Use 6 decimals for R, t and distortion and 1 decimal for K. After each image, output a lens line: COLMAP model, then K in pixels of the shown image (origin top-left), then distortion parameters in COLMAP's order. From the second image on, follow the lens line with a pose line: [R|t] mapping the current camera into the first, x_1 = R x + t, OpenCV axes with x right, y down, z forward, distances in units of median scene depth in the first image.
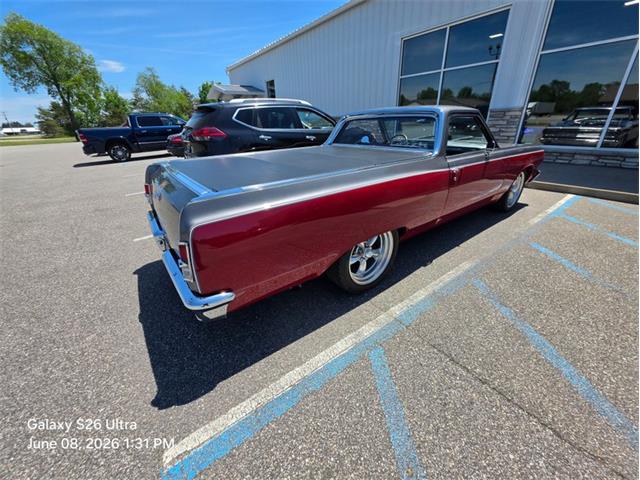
lens RADIAL K [[255.5, 0, 317.8], [0, 255.5, 234.0], [0, 0, 1]] dist [-0.003075, 0.000838]
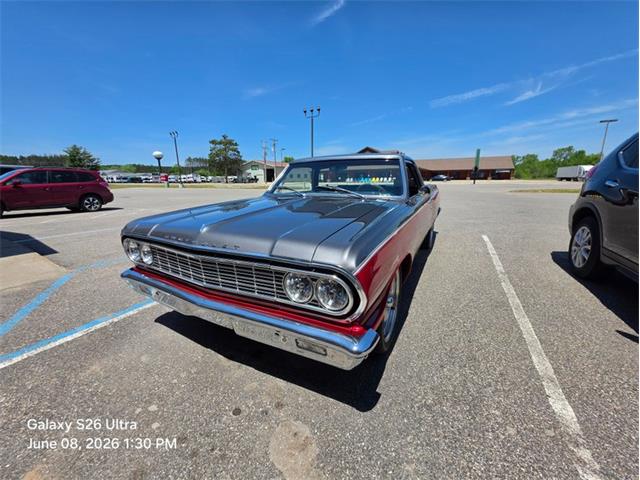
lens RADIAL K [[255.5, 0, 315.6], [0, 255.5, 238.6], [0, 0, 1]] dist [-0.003075, 0.000838]
pose [[-0.903962, 0.142450, -0.403188, 0.980977], [-0.131692, 0.804313, 0.579429, -0.847253], [0.406829, 0.576878, -0.708309, 1.965765]]
